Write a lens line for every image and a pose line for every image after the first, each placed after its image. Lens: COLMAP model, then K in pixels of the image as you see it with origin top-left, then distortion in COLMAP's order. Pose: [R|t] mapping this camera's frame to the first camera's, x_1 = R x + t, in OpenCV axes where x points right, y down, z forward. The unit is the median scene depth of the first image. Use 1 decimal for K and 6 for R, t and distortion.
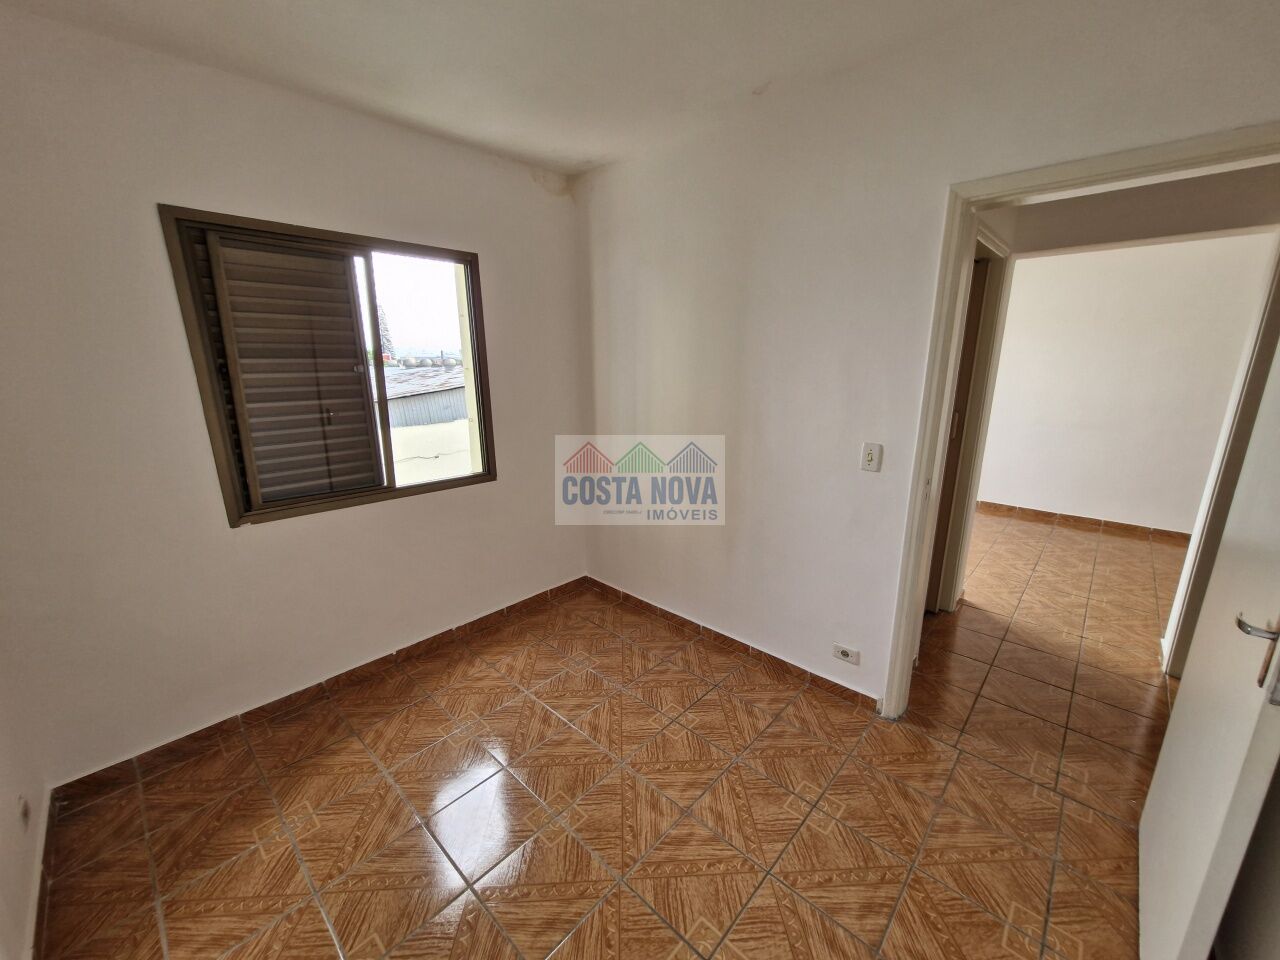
lens RADIAL K [[502.2, 0, 645.0], [0, 502.2, 481.8], [0, 0, 1]] dist [0.002821, -0.002927]
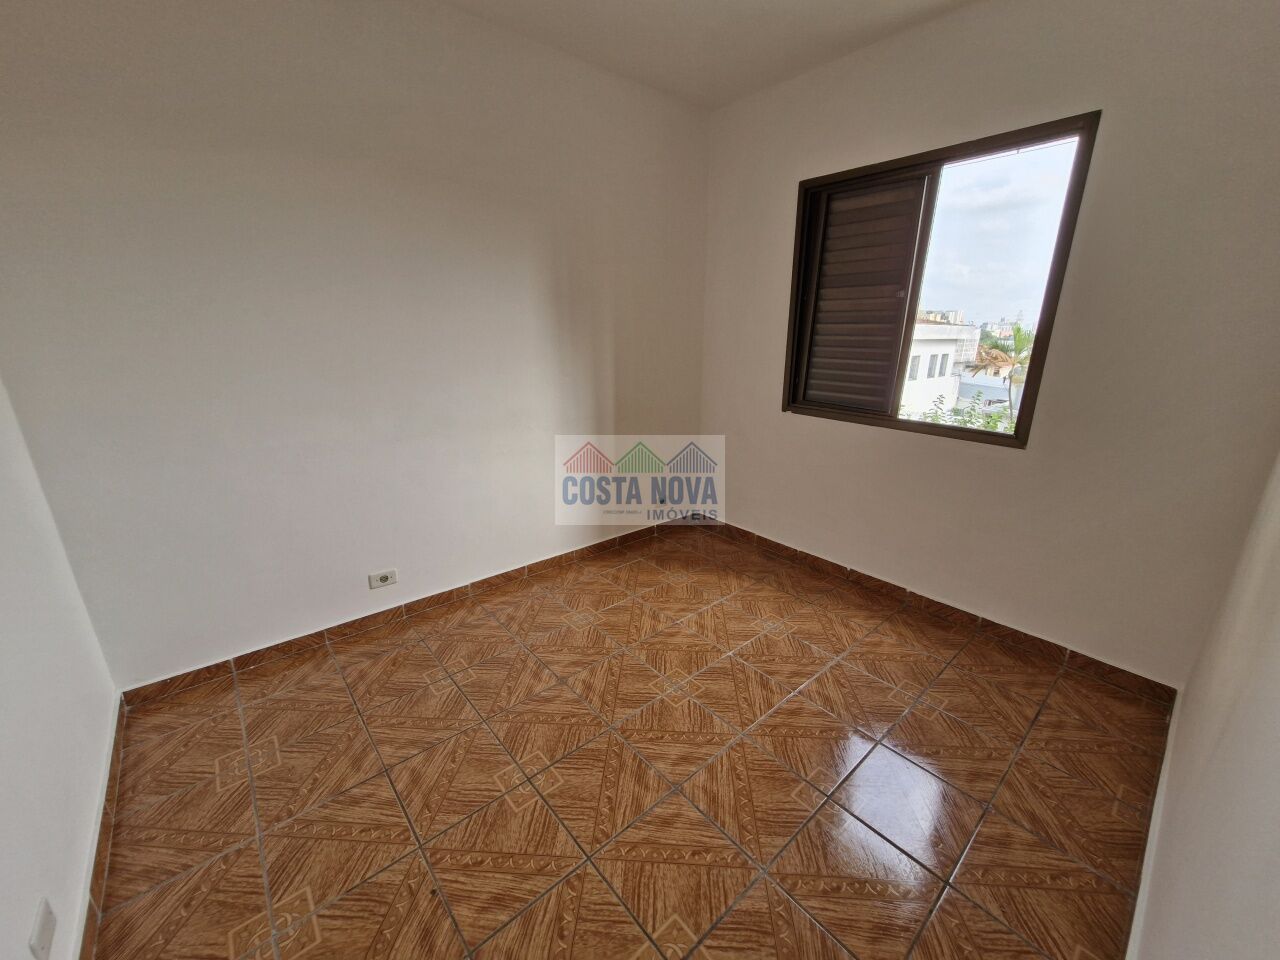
lens RADIAL K [[502.2, 0, 645.1], [0, 502.2, 478.3], [0, 0, 1]] dist [0.002821, -0.002927]
pose [[-0.104003, 0.286277, -0.952486, 0.641753], [-0.242724, 0.921416, 0.303442, -0.072242], [0.964504, 0.262750, -0.026344, 0.703422]]
